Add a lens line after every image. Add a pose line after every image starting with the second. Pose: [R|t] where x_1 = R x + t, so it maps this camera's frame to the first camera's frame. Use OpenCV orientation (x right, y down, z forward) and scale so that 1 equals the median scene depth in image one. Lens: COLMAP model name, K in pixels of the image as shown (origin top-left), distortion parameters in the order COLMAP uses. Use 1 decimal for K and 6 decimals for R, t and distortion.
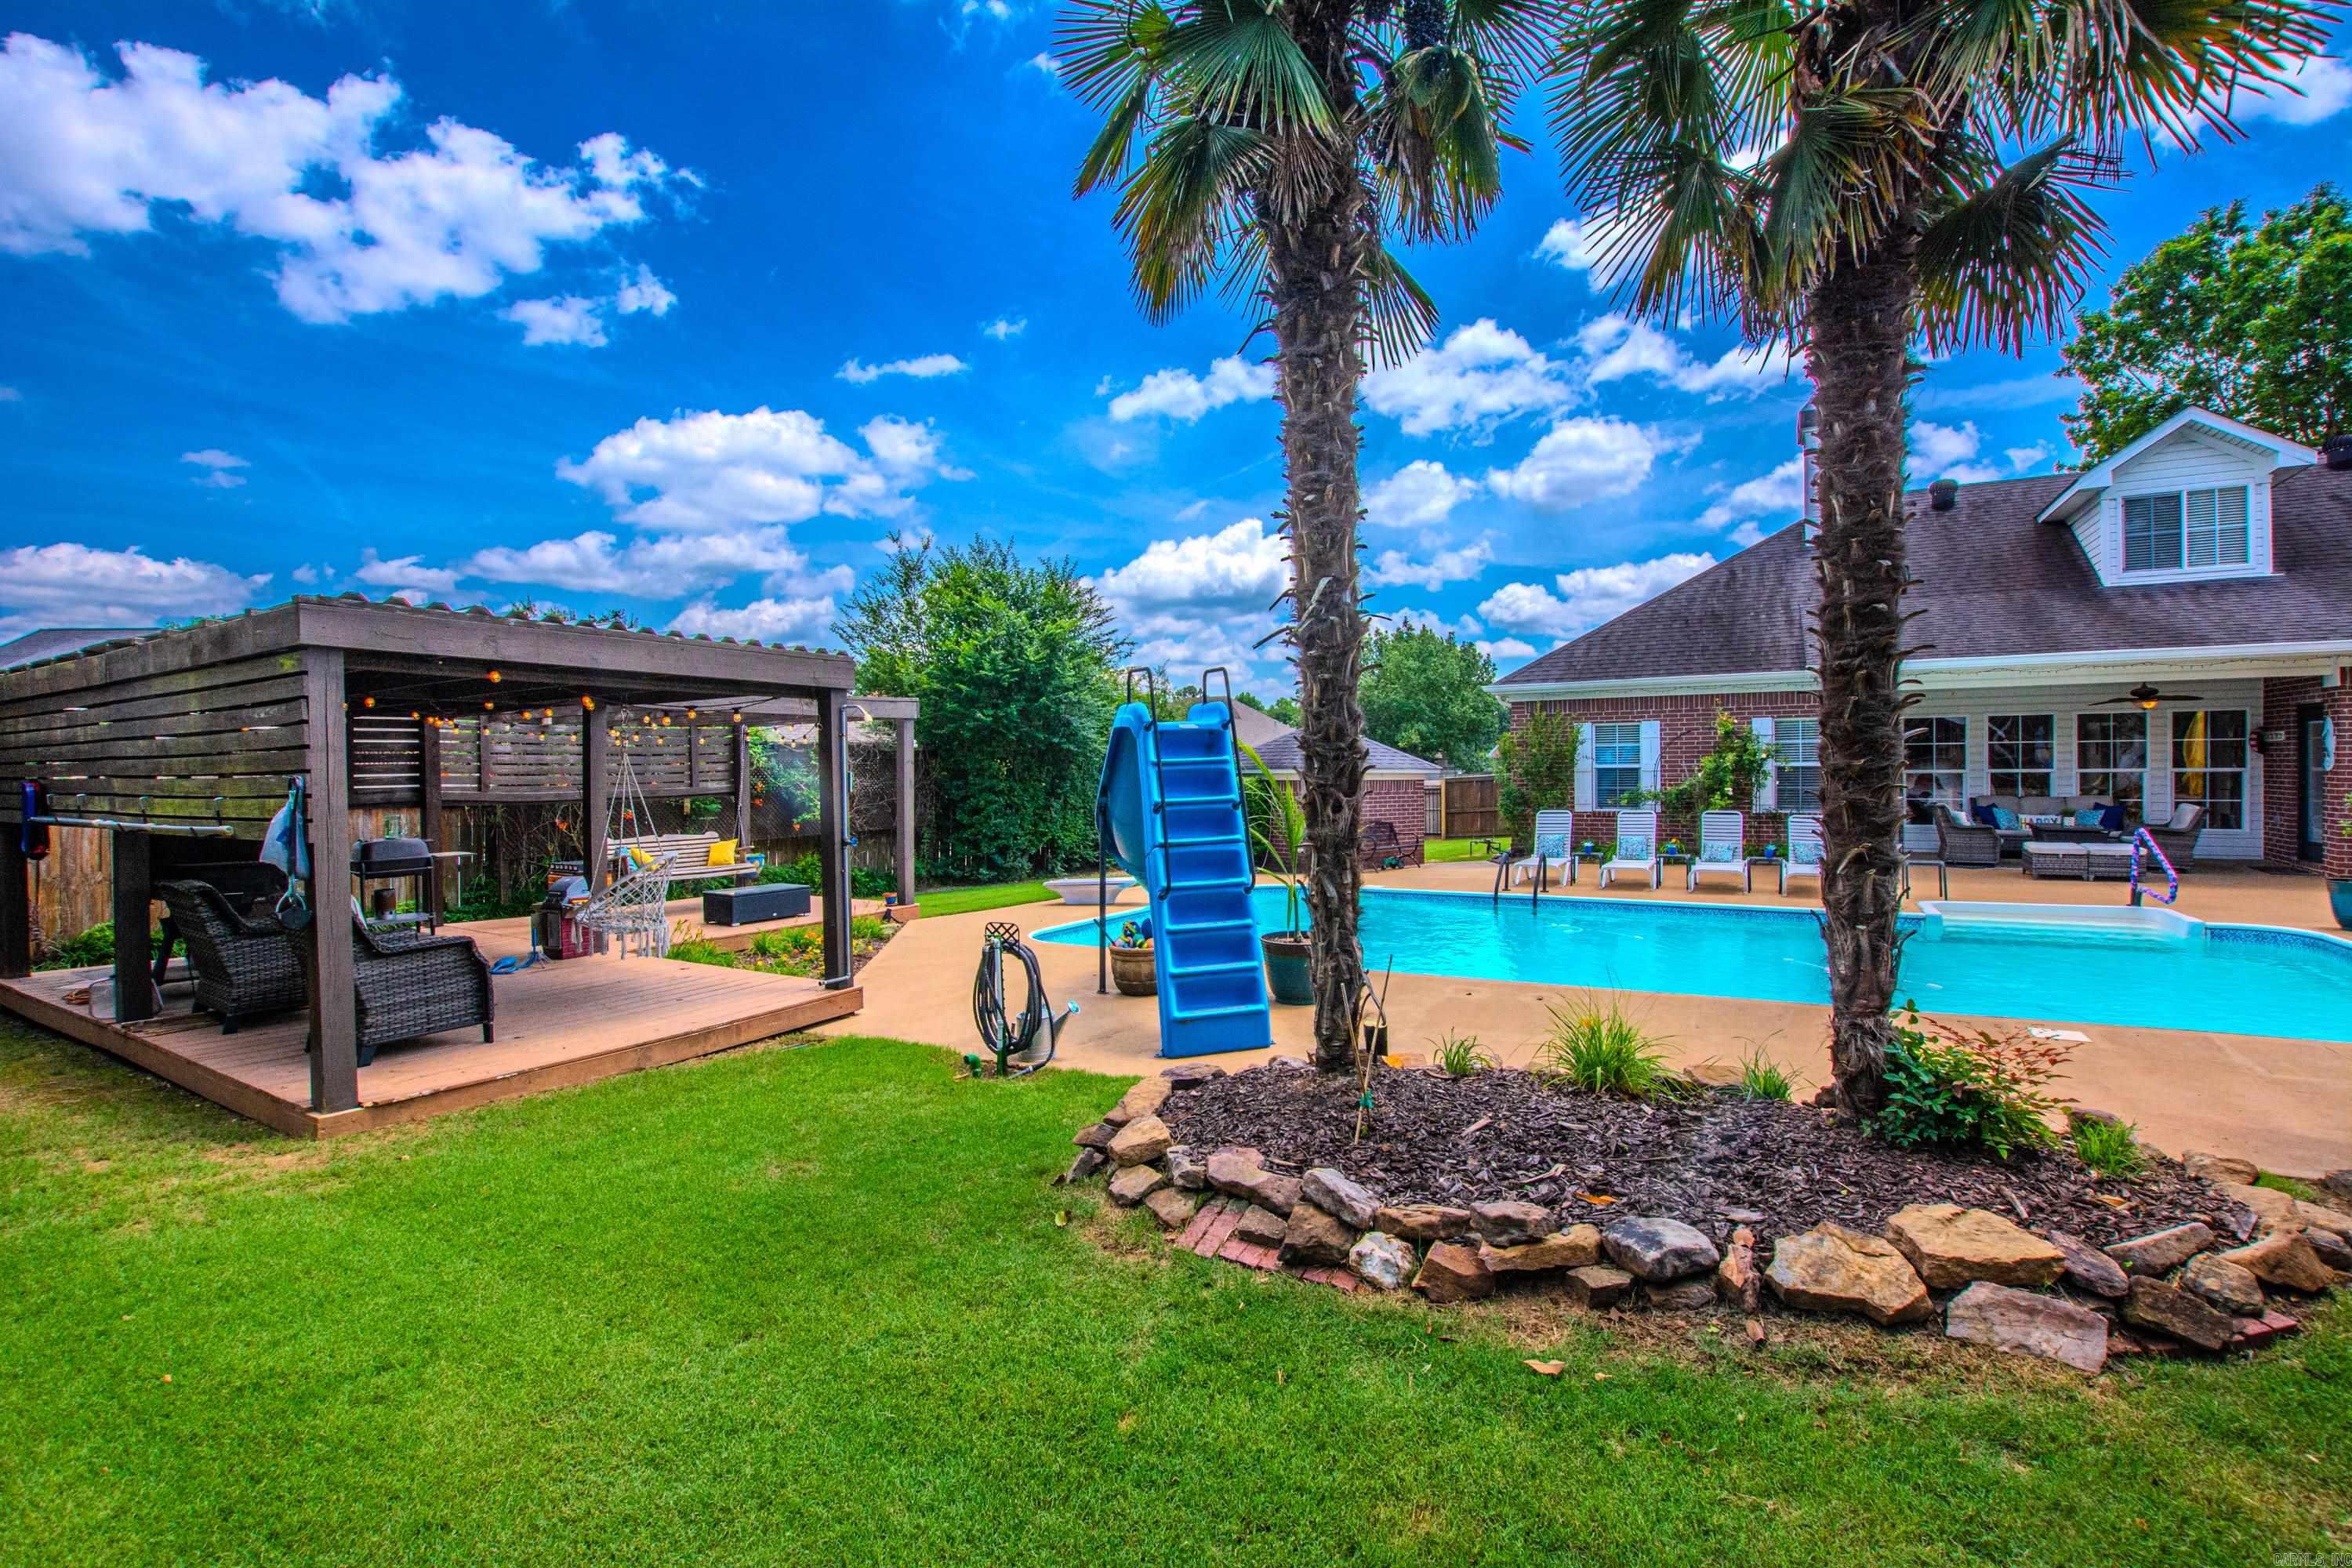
lens RADIAL K [[1041.1, 0, 1185.3], [0, 1041.1, 778.0], [0, 0, 1]] dist [-0.041330, 0.009015]
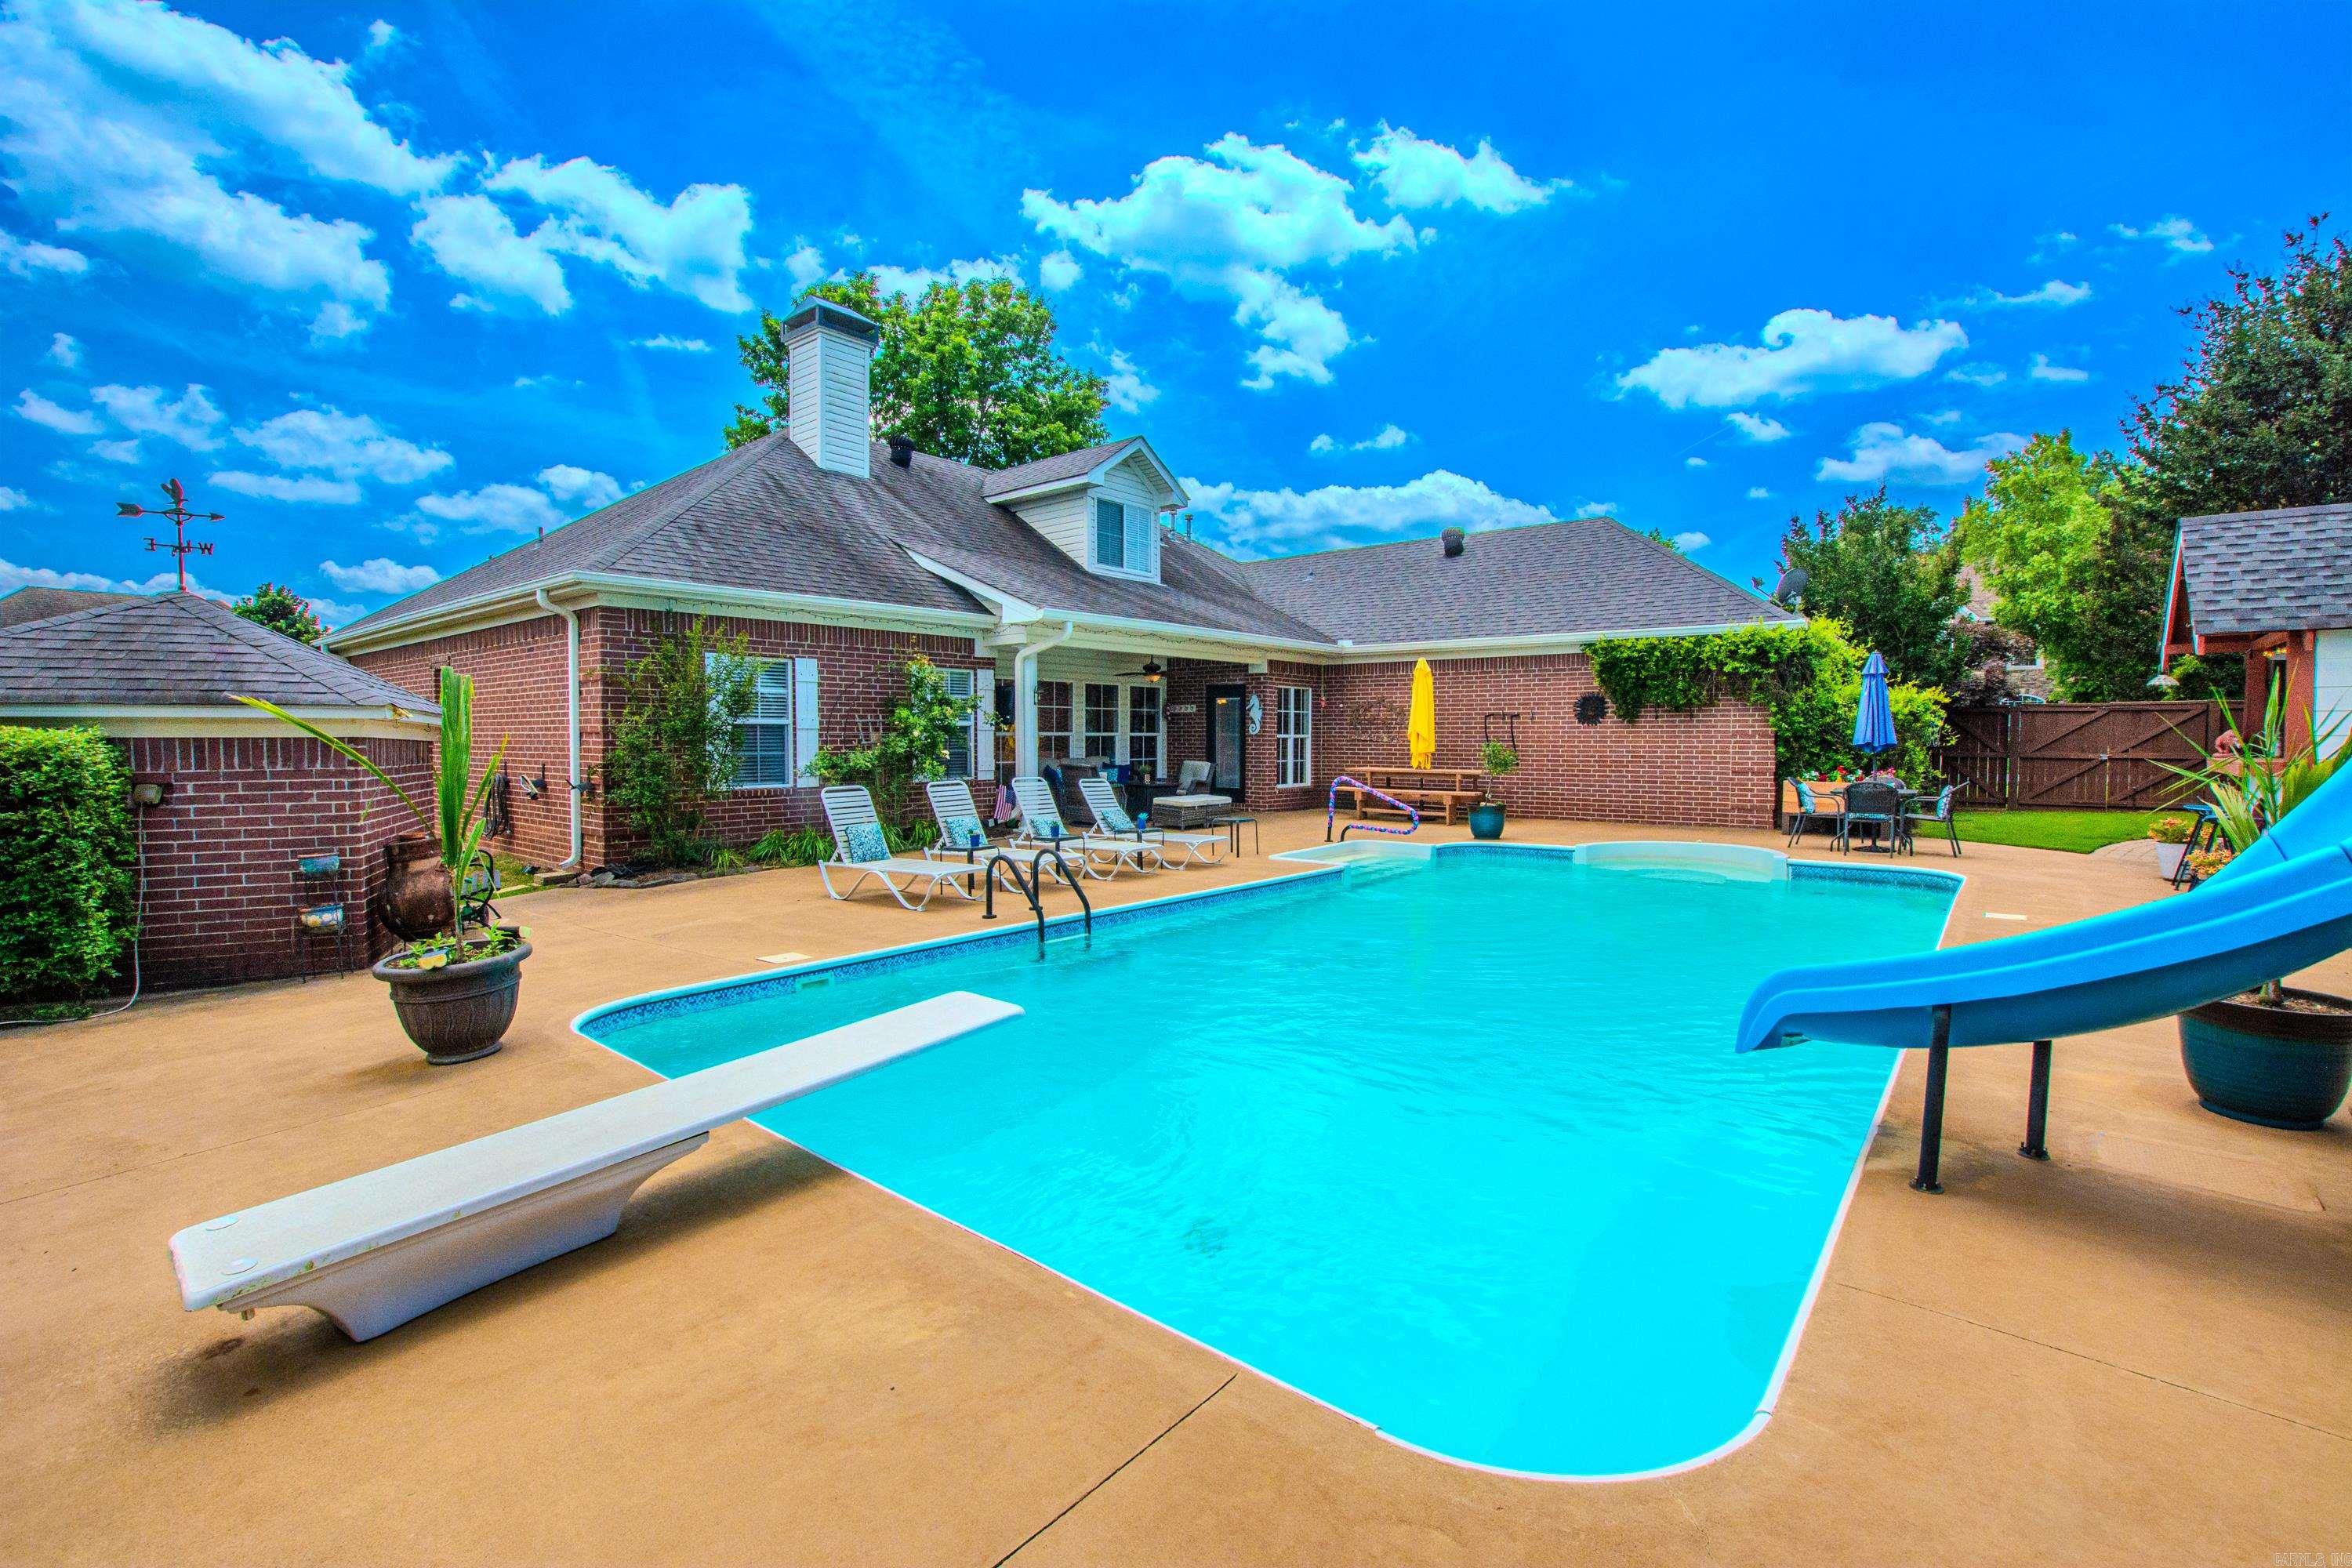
lens RADIAL K [[1041.1, 0, 1185.3], [0, 1041.1, 778.0], [0, 0, 1]] dist [-0.041330, 0.009015]
pose [[0.167289, -0.027734, 0.985518, -0.236585], [0.008954, 0.999606, 0.026611, 0.011666], [-0.985867, 0.004373, 0.167472, 0.712899]]
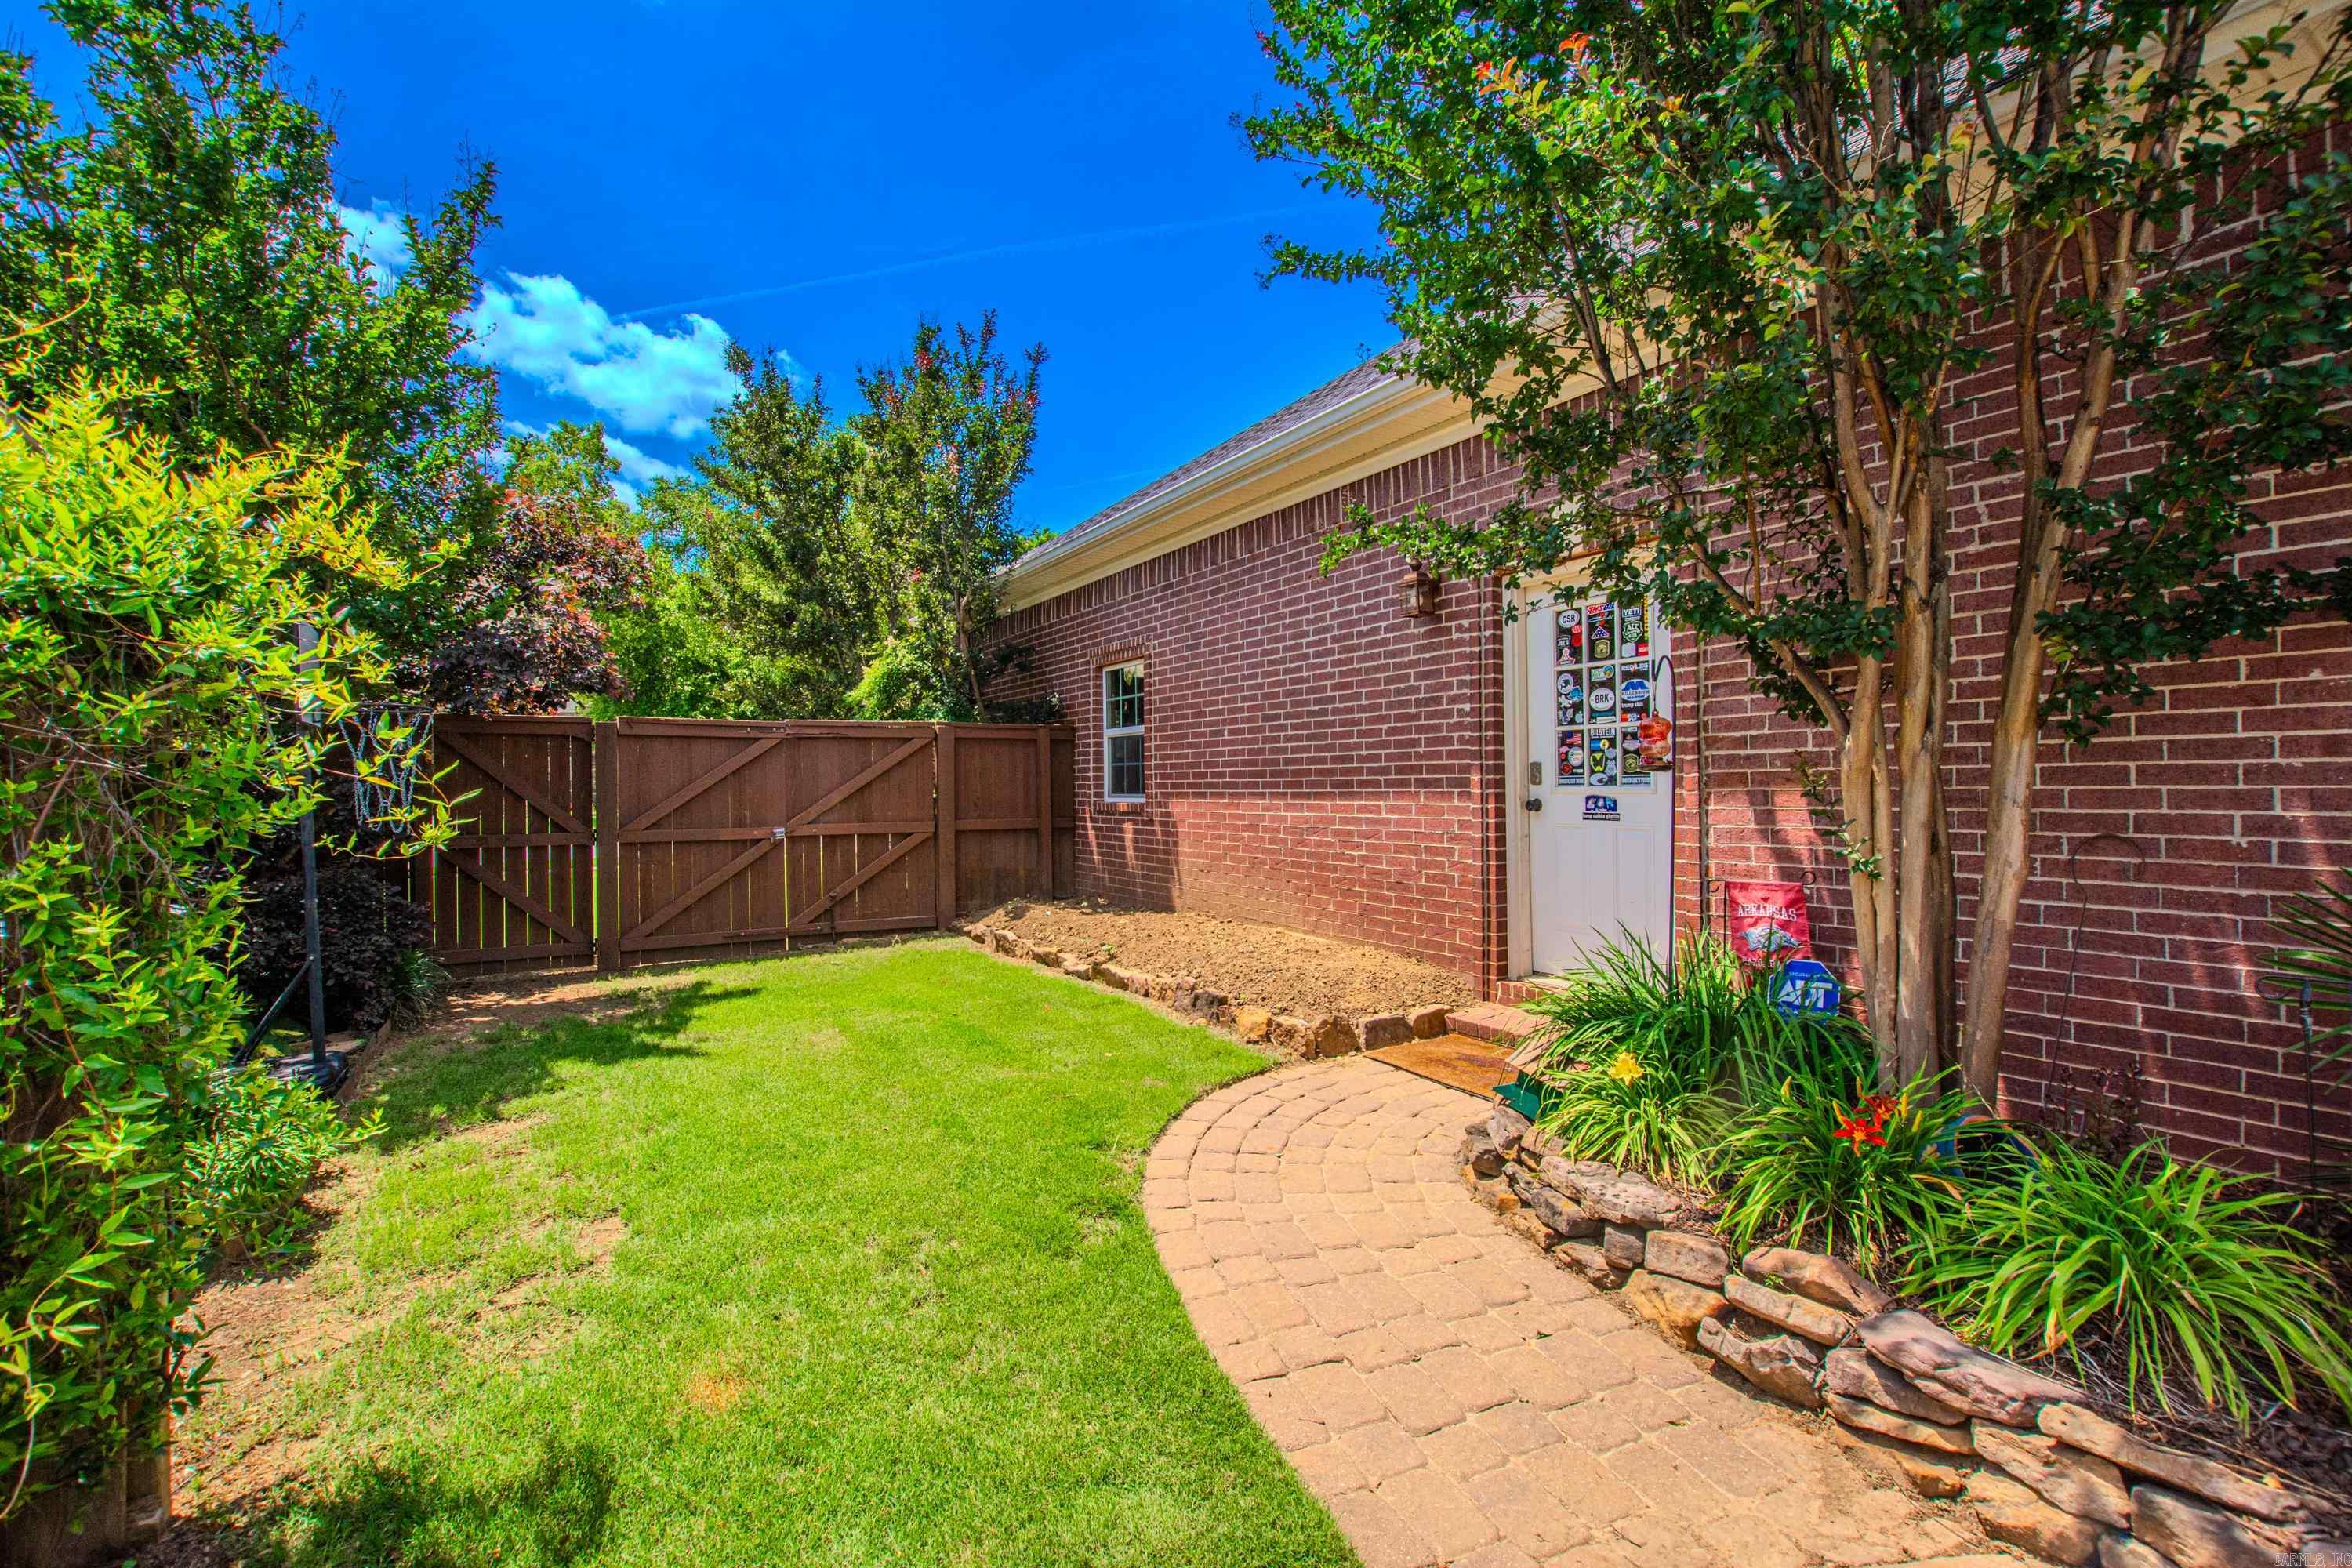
lens RADIAL K [[1041.1, 0, 1185.3], [0, 1041.1, 778.0], [0, 0, 1]] dist [-0.041330, 0.009015]
pose [[-0.883401, 0.025089, 0.467946, 0.604440], [0.026188, 0.999648, -0.004157, 0.005184], [-0.467886, 0.008582, -0.883747, 0.272953]]
